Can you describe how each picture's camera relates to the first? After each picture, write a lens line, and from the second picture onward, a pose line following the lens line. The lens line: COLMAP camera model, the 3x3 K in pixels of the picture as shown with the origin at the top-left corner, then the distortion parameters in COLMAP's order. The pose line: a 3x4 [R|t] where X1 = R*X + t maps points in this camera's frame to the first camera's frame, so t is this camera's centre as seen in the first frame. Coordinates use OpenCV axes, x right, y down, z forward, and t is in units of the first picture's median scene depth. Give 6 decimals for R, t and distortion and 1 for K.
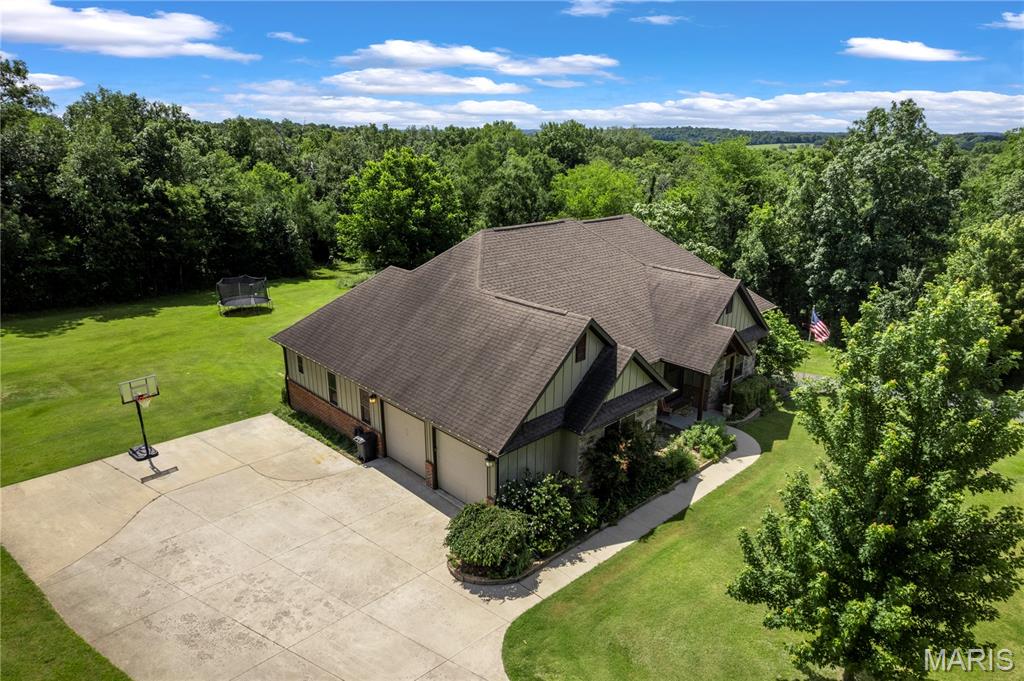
lens RADIAL K [[653.3, 0, 511.5], [0, 653.3, 345.3], [0, 0, 1]] dist [-0.062022, 0.048574]
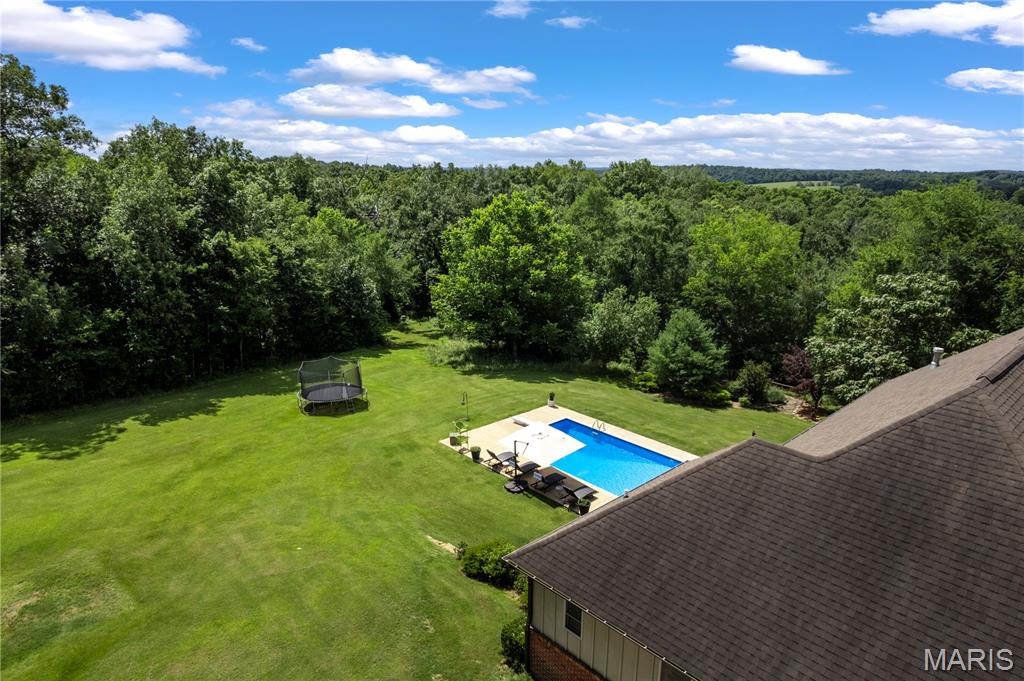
lens RADIAL K [[653.3, 0, 509.3], [0, 653.3, 340.8], [0, 0, 1]] dist [-0.062022, 0.048574]
pose [[0.999782, 0.006111, -0.019975, -0.181249], [-0.007294, 0.998188, -0.059729, -0.081665], [0.019574, 0.059862, 0.998015, 0.226050]]
